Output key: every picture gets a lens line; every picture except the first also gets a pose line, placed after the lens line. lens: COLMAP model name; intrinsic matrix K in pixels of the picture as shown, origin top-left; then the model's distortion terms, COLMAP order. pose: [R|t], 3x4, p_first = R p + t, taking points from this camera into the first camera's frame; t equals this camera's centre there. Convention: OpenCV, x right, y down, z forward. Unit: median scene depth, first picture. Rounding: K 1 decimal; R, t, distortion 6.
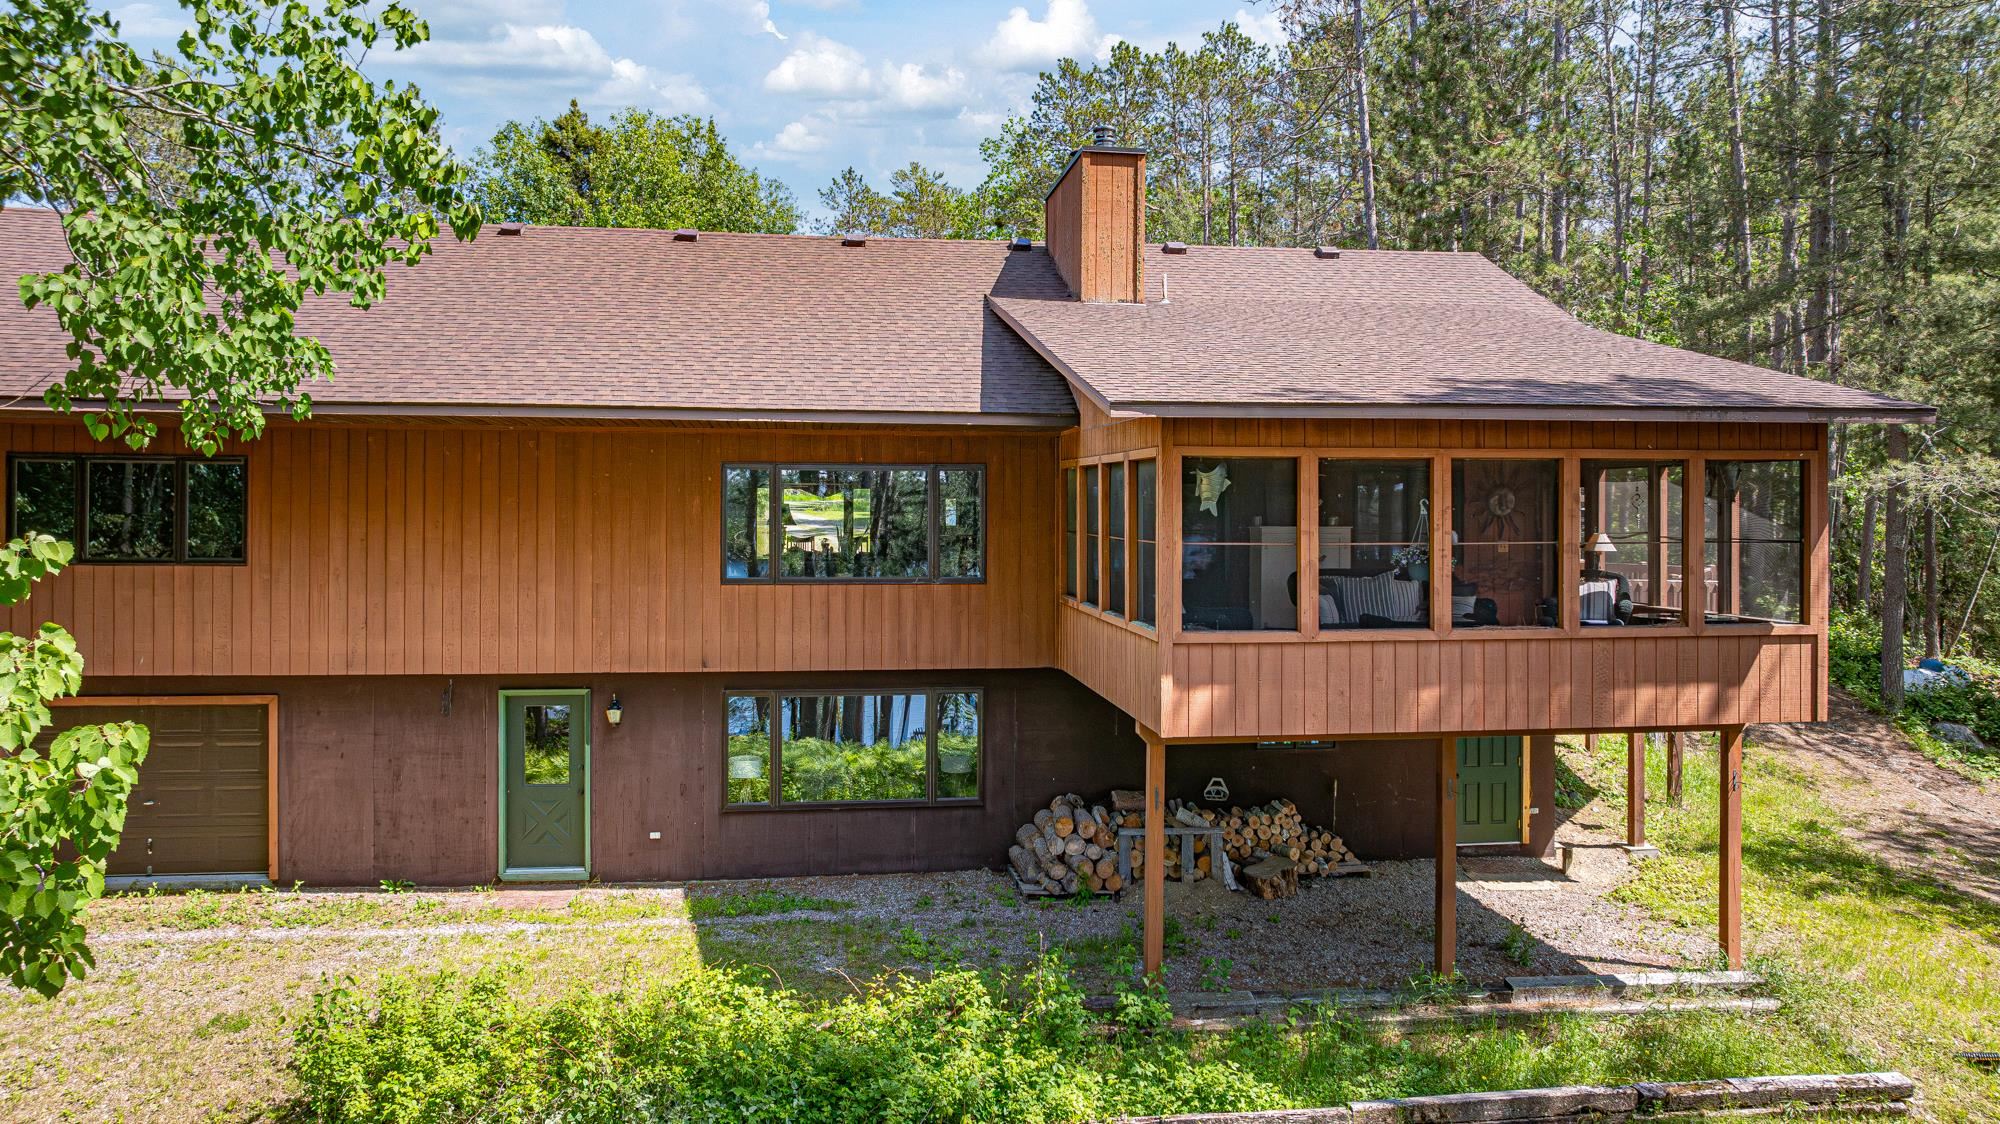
lens RADIAL K [[1485.7, 0, 1000.0], [0, 1485.7, 562.0], [0, 0, 1]] dist [-0.012401, 0.042455]
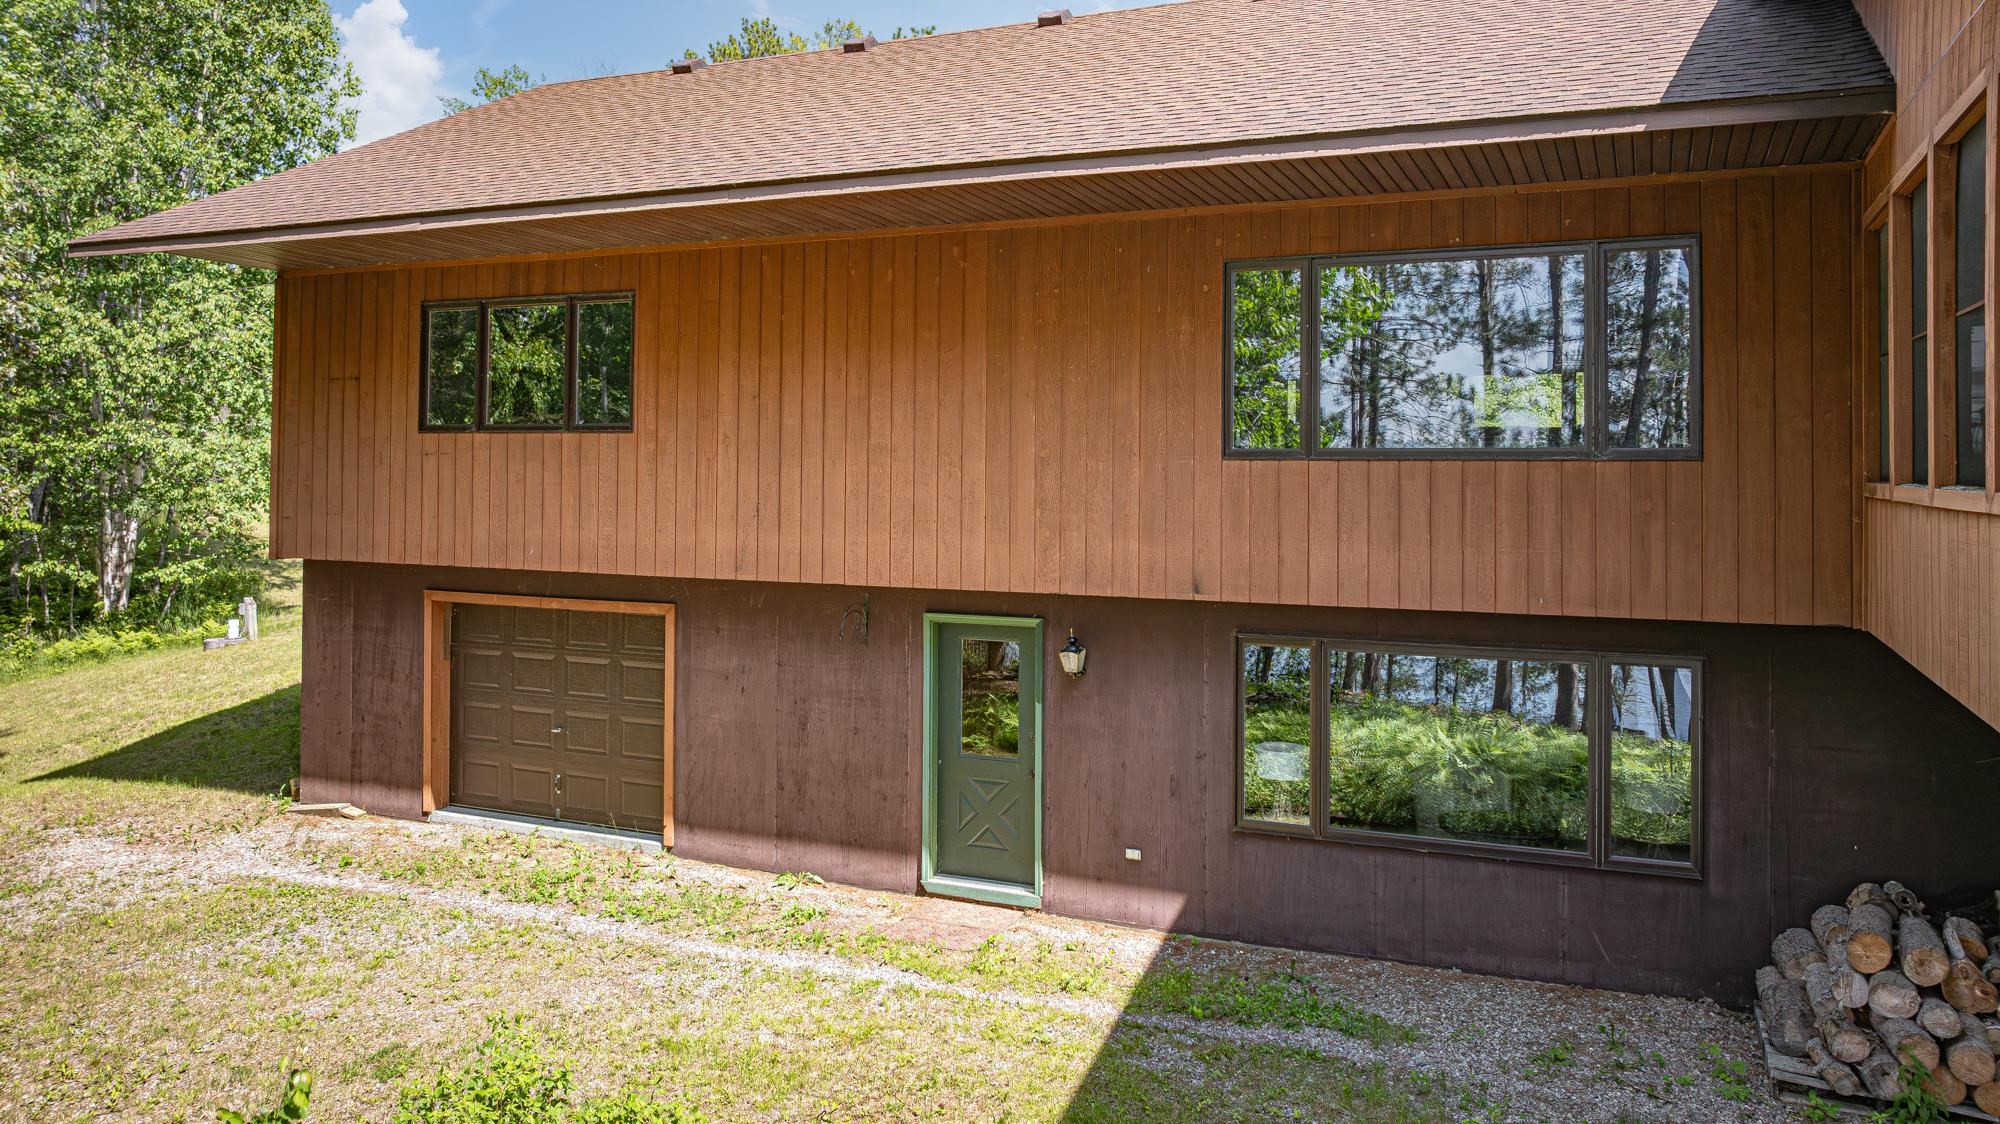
lens RADIAL K [[1511.1, 0, 998.9], [0, 1511.1, 473.5], [0, 0, 1]] dist [-0.008777, 0.069094]
pose [[0.847149, -0.000077, -0.531355, 0.068160], [-0.021191, 0.999200, -0.033930, 0.044765], [0.530932, 0.040004, 0.846470, 0.422901]]
